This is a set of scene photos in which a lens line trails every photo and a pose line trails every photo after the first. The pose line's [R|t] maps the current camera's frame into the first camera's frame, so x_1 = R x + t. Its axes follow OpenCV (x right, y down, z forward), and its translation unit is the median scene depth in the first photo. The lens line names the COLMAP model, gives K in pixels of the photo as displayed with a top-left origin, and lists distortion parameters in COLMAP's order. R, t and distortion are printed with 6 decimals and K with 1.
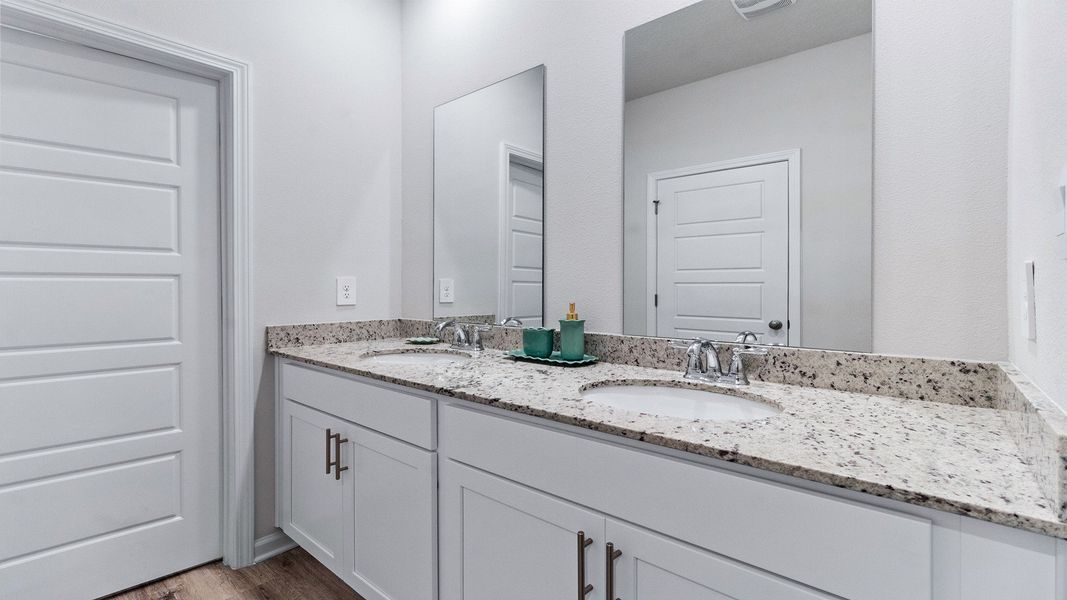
lens RADIAL K [[503.1, 0, 533.6], [0, 503.1, 287.5], [0, 0, 1]] dist [-0.000815, 0.000764]
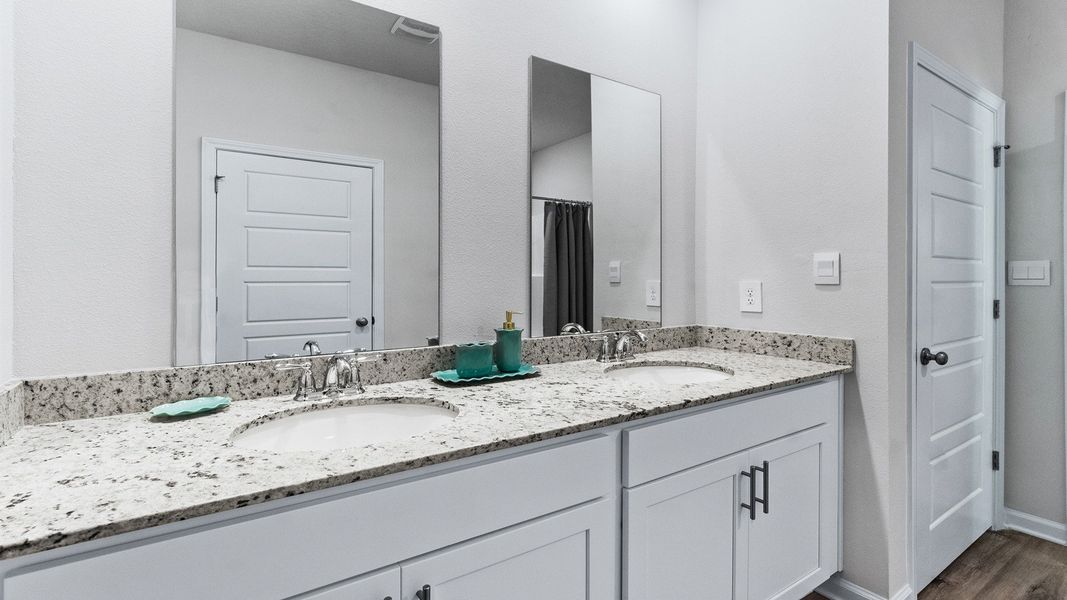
lens RADIAL K [[503.1, 0, 533.6], [0, 503.1, 287.5], [0, 0, 1]] dist [-0.000815, 0.000764]
pose [[0.234955, -0.018332, 0.971833, -0.862512], [0.000515, 0.999824, 0.018736, -0.033065], [-0.972006, -0.003902, 0.234923, 0.756213]]
